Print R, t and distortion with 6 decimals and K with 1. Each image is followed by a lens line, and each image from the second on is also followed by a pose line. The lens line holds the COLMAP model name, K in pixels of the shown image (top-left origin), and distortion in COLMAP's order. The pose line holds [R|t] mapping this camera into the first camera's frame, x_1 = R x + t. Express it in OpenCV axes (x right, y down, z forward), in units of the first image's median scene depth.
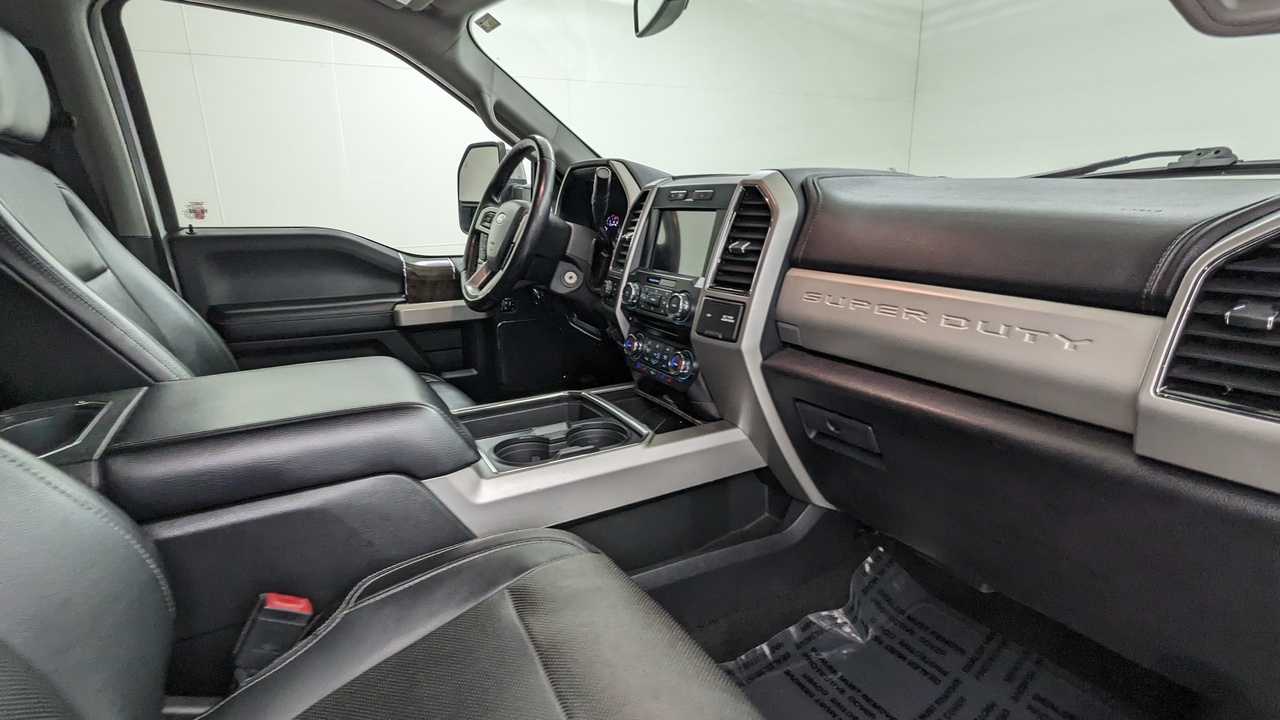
lens RADIAL K [[605.3, 0, 643.0], [0, 605.3, 360.6], [0, 0, 1]] dist [0.000954, 0.000868]
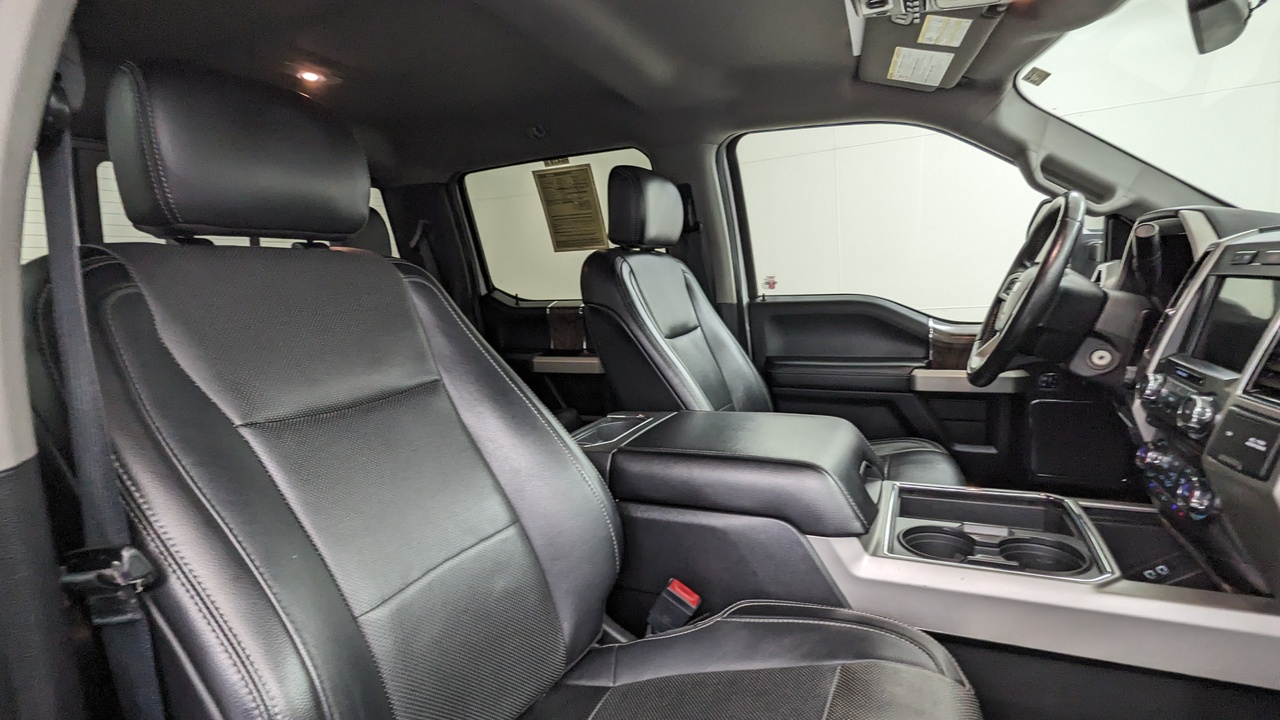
lens RADIAL K [[605.3, 0, 642.5], [0, 605.3, 363.2], [0, 0, 1]] dist [0.000954, 0.000868]
pose [[0.600258, 0.086865, -0.795075, 0.198089], [-0.155423, 0.987803, -0.009419, -0.034699], [0.784560, 0.129226, 0.606437, 0.040469]]
